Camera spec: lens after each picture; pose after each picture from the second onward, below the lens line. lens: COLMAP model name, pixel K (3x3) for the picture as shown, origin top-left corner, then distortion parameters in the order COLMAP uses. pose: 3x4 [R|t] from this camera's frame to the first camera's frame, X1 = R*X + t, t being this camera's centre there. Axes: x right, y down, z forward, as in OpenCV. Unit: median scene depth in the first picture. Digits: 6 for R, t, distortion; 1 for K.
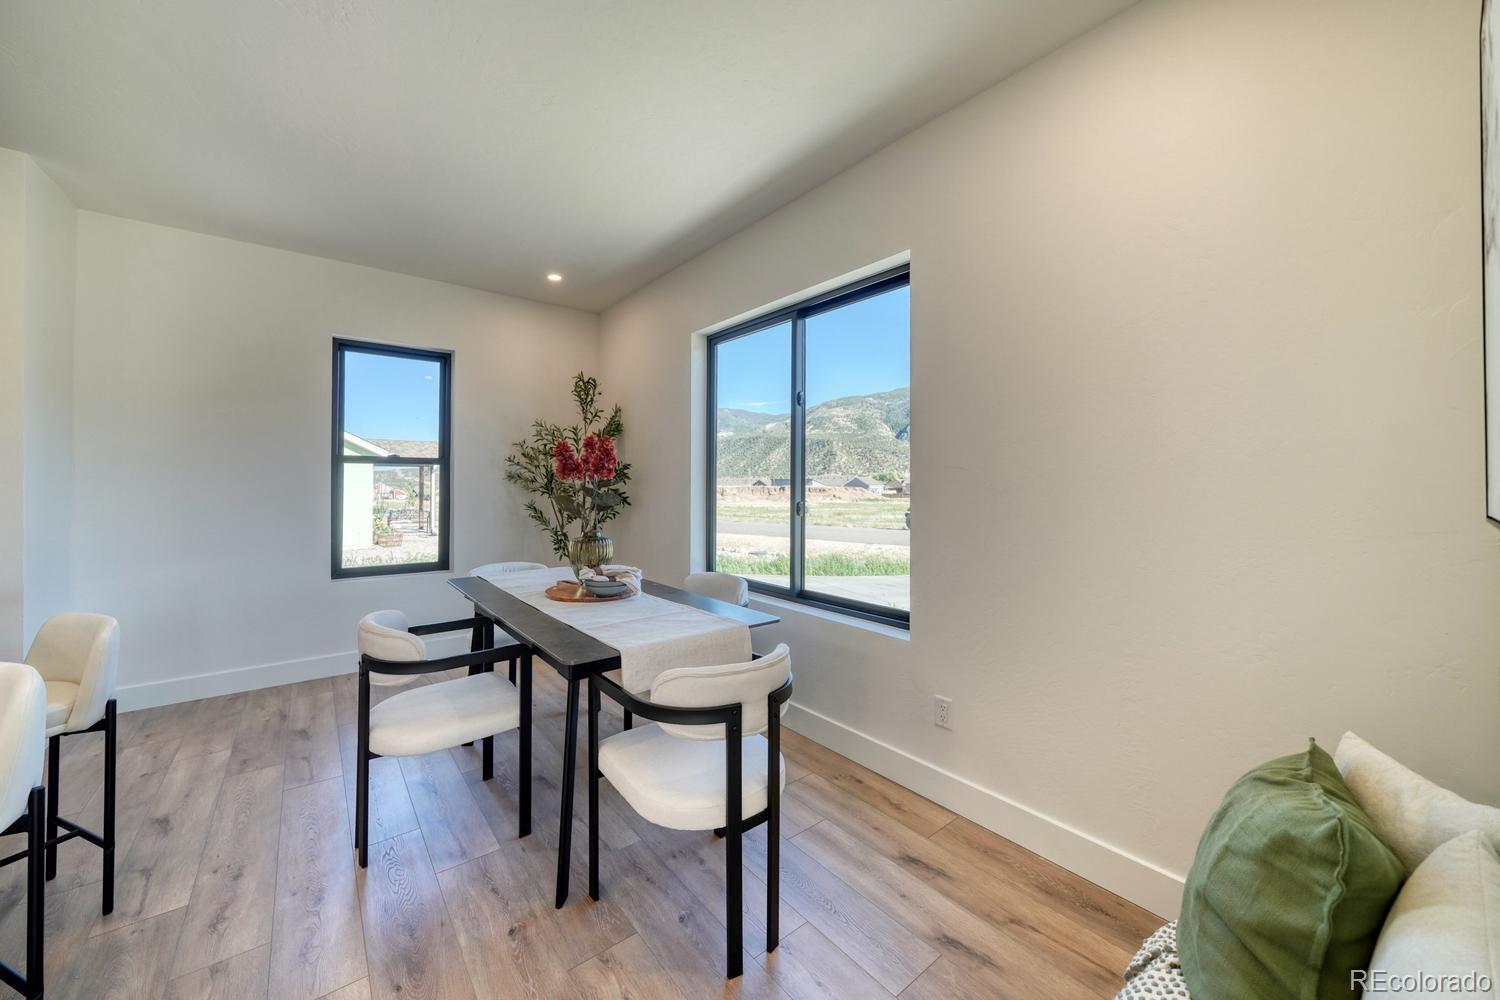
lens RADIAL K [[546.1, 0, 729.9], [0, 546.1, 482.1], [0, 0, 1]] dist [-0.001695, -0.000162]
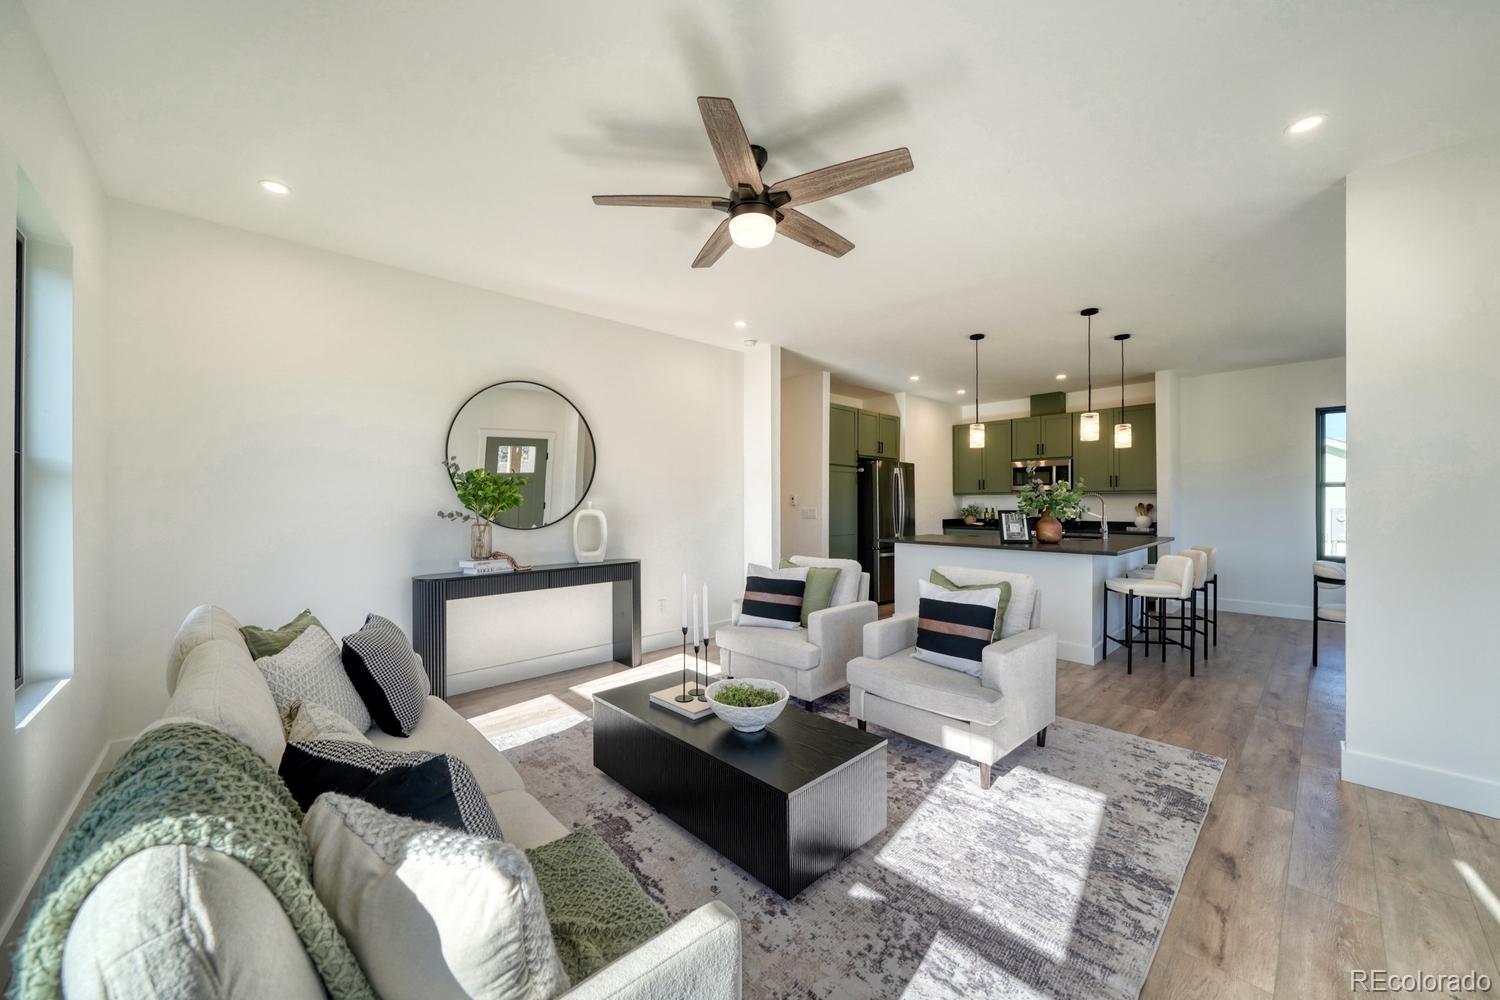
lens RADIAL K [[549.1, 0, 750.0], [0, 549.1, 500.0], [0, 0, 1]] dist [-0.001300, -0.000144]
pose [[0.096135, -0.004880, -0.995356, 1.030327], [0.006487, 0.999970, -0.004276, -0.005102], [0.995347, -0.006045, 0.096164, -1.169417]]
